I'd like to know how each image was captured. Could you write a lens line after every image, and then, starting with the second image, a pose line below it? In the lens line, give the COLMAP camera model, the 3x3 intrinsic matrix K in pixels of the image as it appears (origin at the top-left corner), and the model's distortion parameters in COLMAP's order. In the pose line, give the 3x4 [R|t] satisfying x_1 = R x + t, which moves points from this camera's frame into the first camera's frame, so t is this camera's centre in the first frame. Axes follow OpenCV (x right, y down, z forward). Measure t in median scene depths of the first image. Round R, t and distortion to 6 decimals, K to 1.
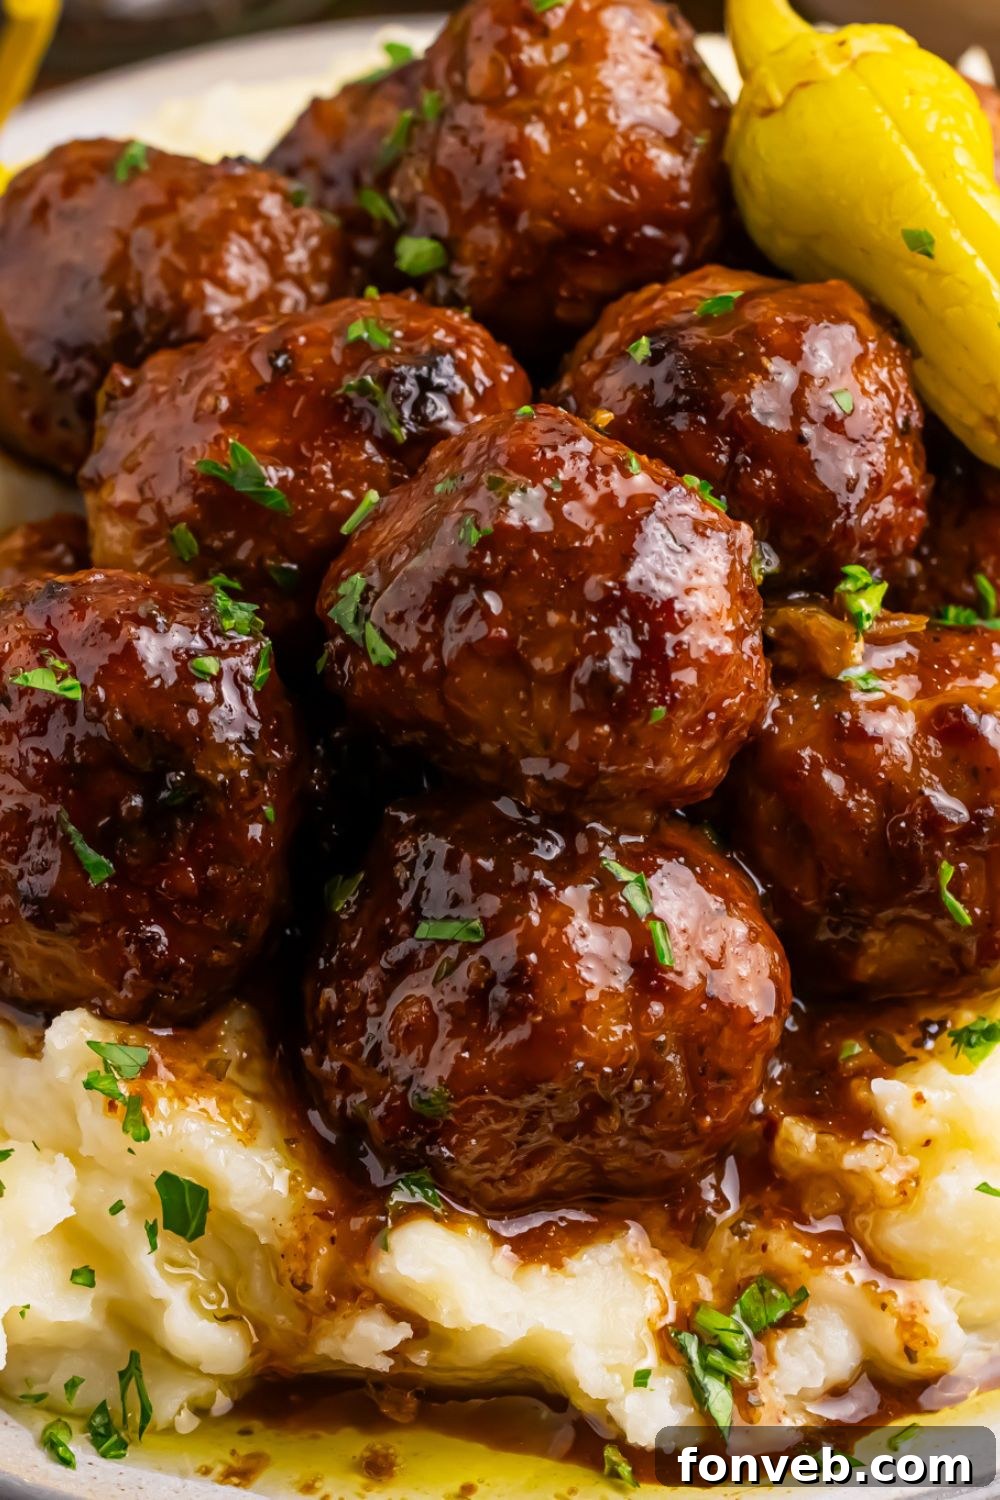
lens RADIAL K [[9785.3, 0, 580.5], [0, 9785.3, 680.9], [0, 0, 1]] dist [0.286942, 0.000000]
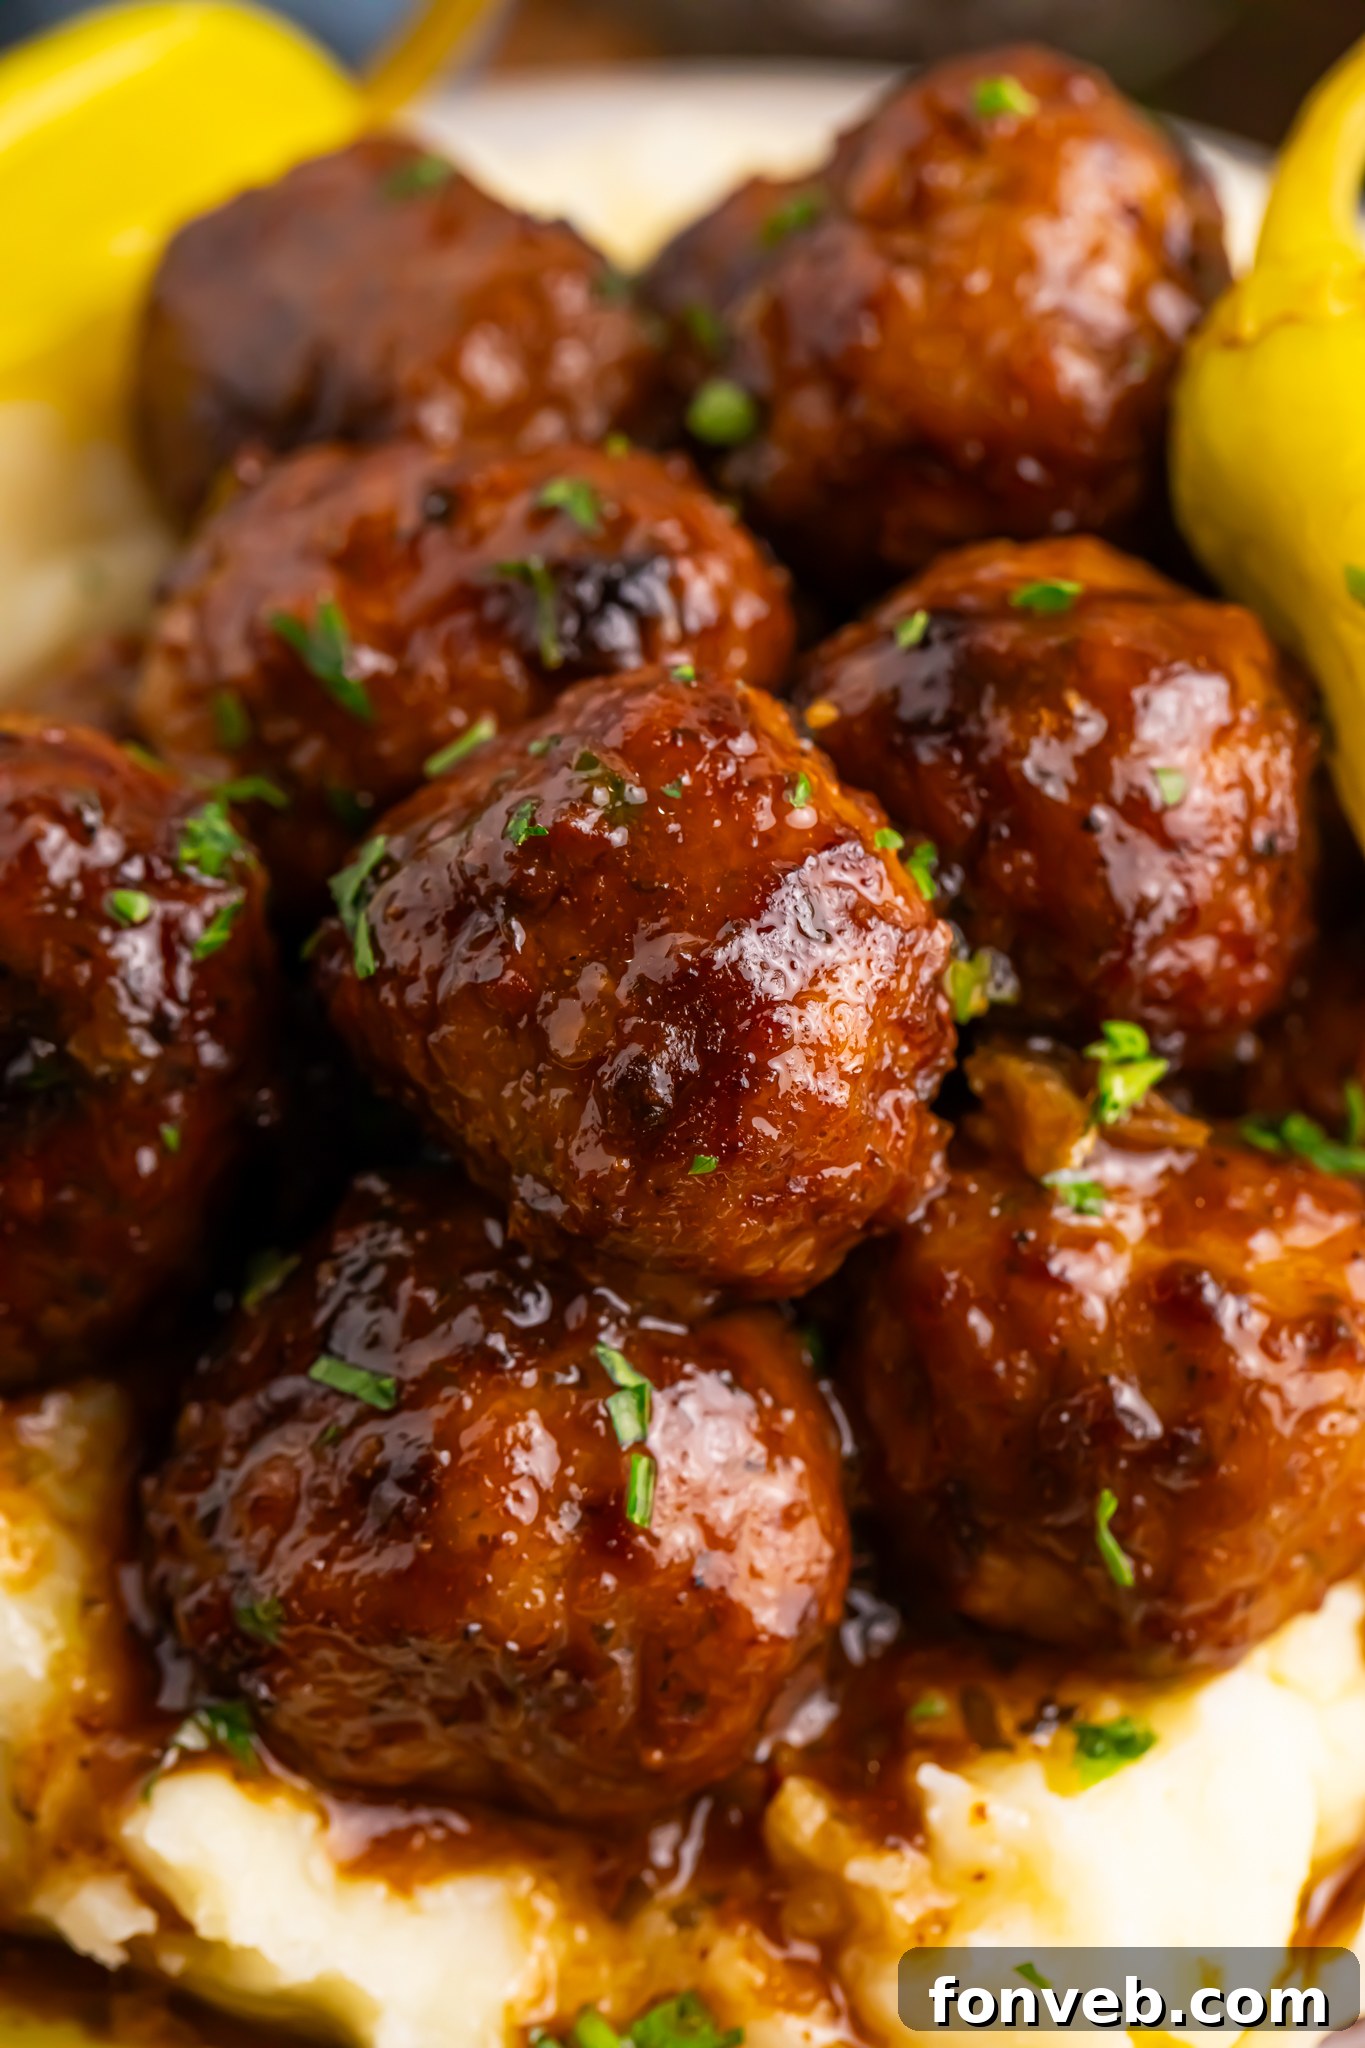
lens RADIAL K [[7965.4, 0, 817.3], [0, 7965.4, 1061.8], [0, 0, 1]] dist [0.241977, 0.000000]
pose [[0.941280, 0.281152, -0.186936, 0.112773], [-0.271357, 0.959425, 0.076612, -0.046227], [0.200891, -0.021387, 0.979380, 0.462850]]
